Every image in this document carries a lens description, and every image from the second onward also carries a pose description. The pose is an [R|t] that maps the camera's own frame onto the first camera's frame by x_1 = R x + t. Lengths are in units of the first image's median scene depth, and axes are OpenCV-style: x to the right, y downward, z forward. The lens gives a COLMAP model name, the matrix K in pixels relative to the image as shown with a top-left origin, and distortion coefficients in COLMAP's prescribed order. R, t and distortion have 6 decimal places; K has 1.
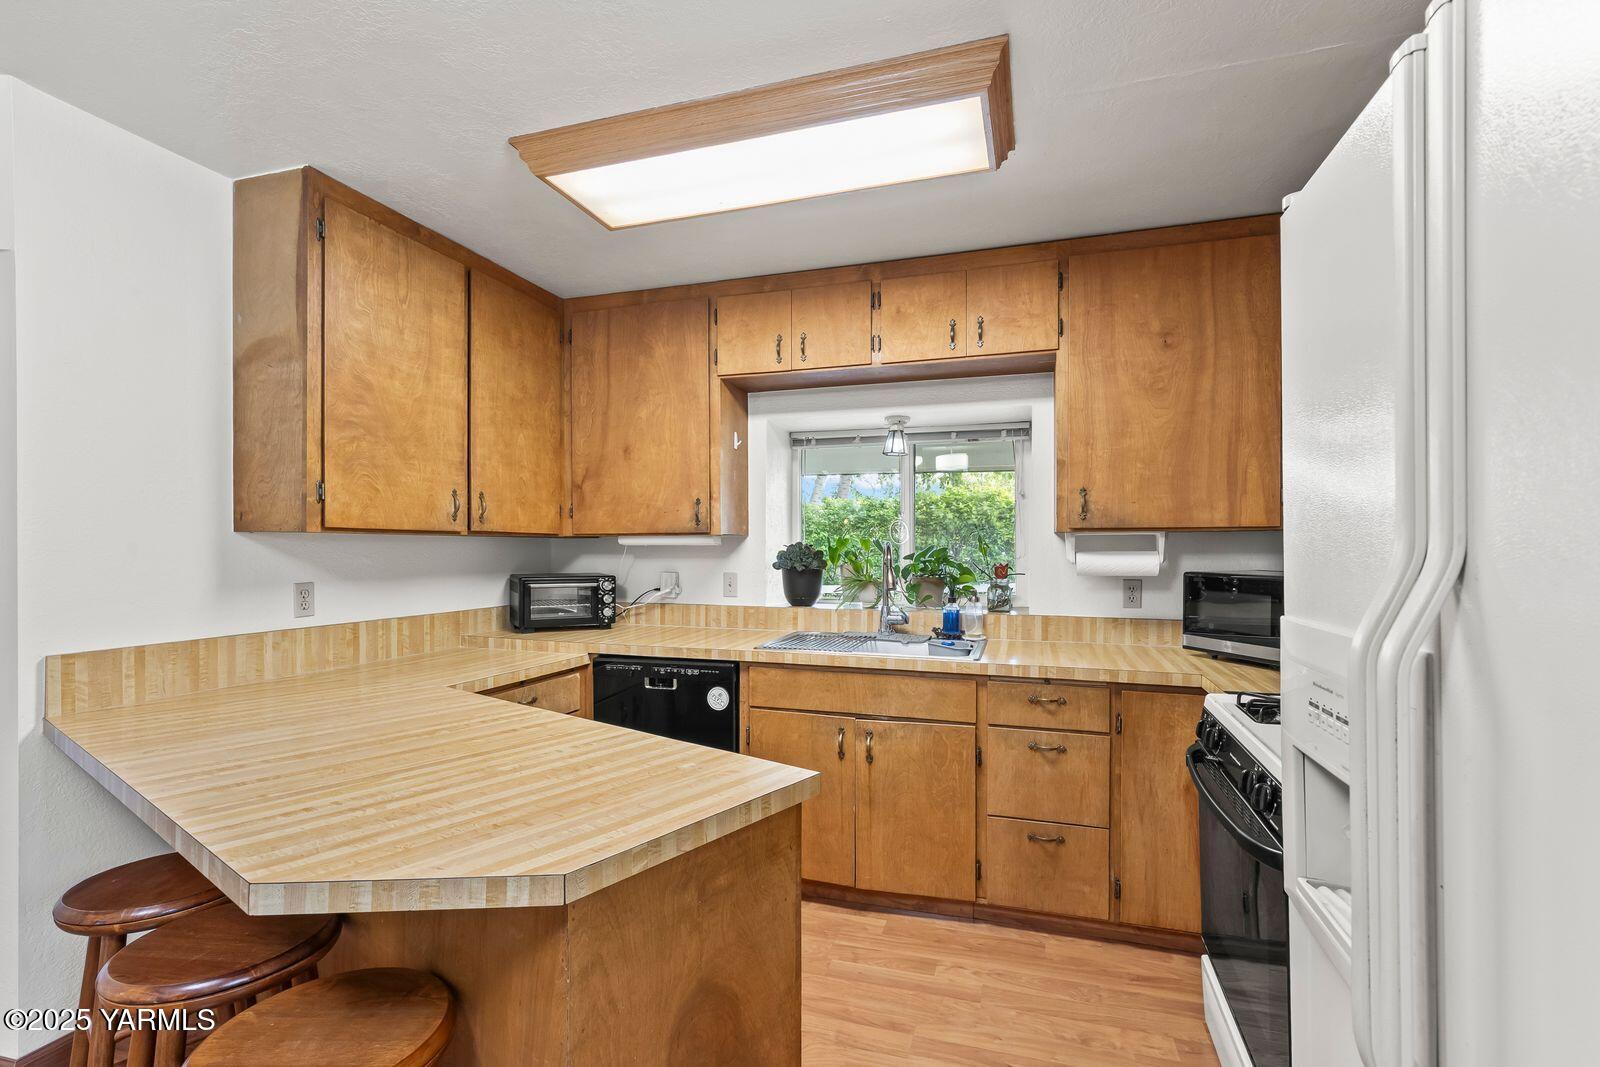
lens RADIAL K [[729.0, 0, 803.3], [0, 729.0, 556.2], [0, 0, 1]] dist [0.003698, 0.000279]
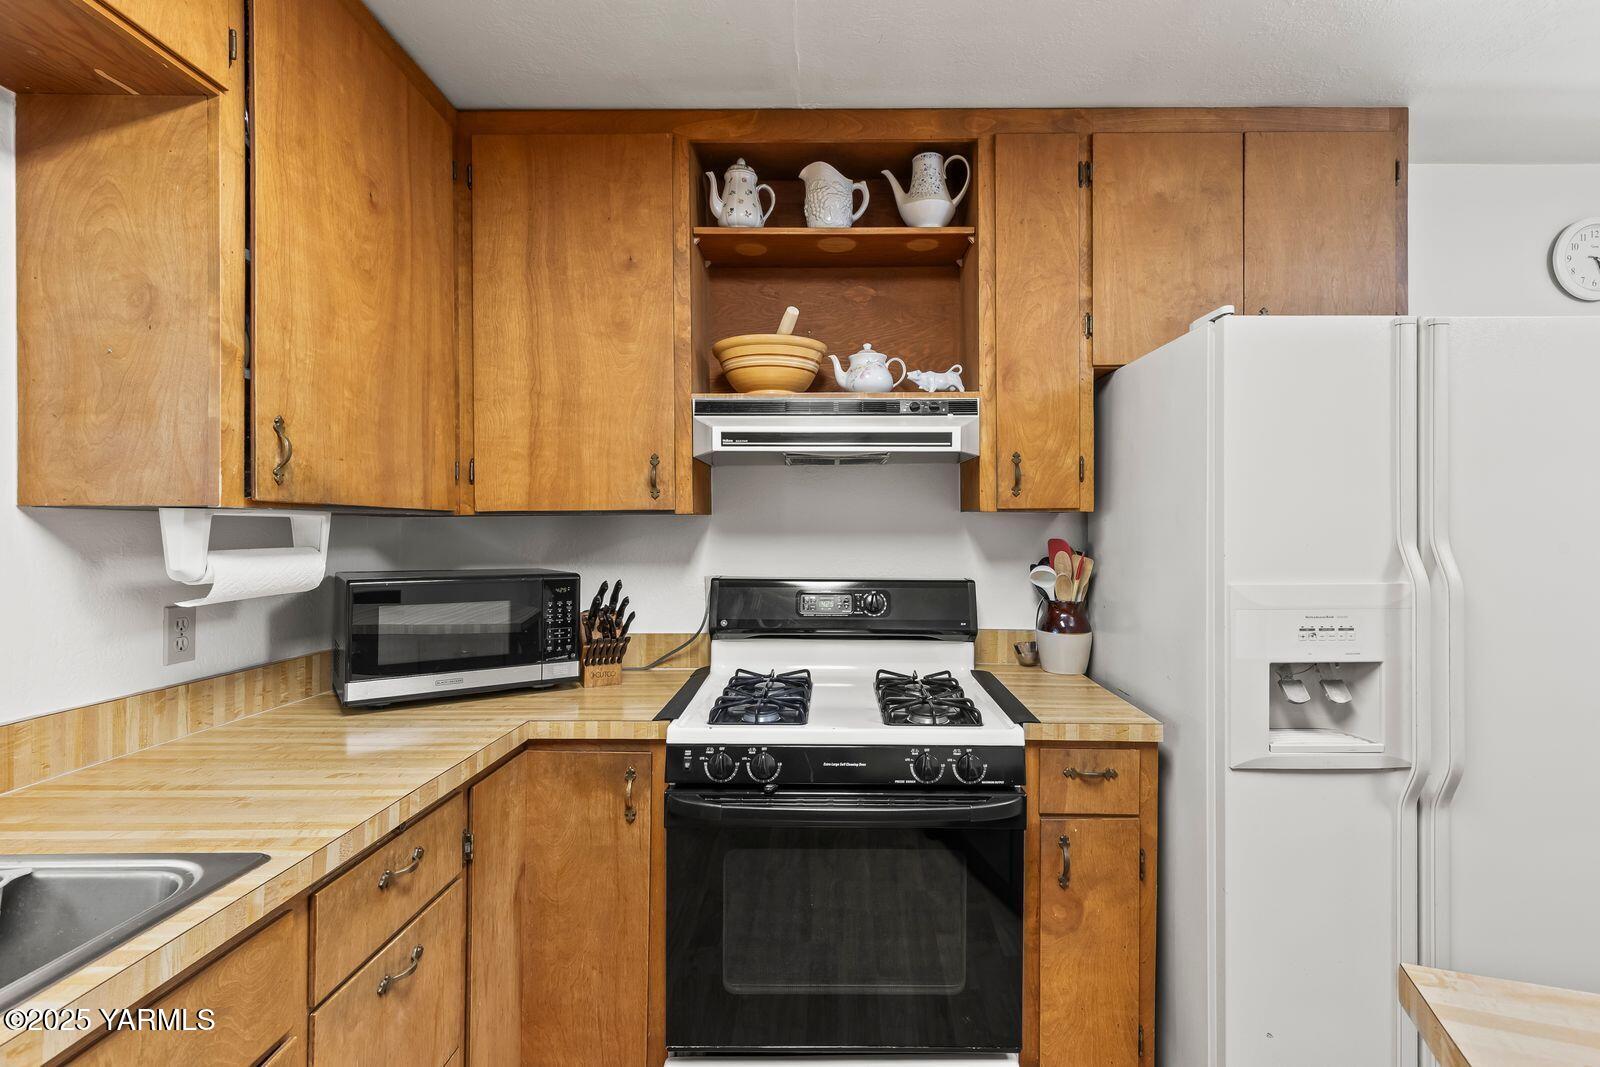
lens RADIAL K [[726.9, 0, 829.8], [0, 726.9, 528.6], [0, 0, 1]] dist [0.001233, 0.000022]
pose [[-0.304973, 0.006521, 0.952339, -0.165217], [0.015022, 0.999885, -0.002036, -0.012634], [-0.952243, 0.013685, -0.305036, 0.737272]]
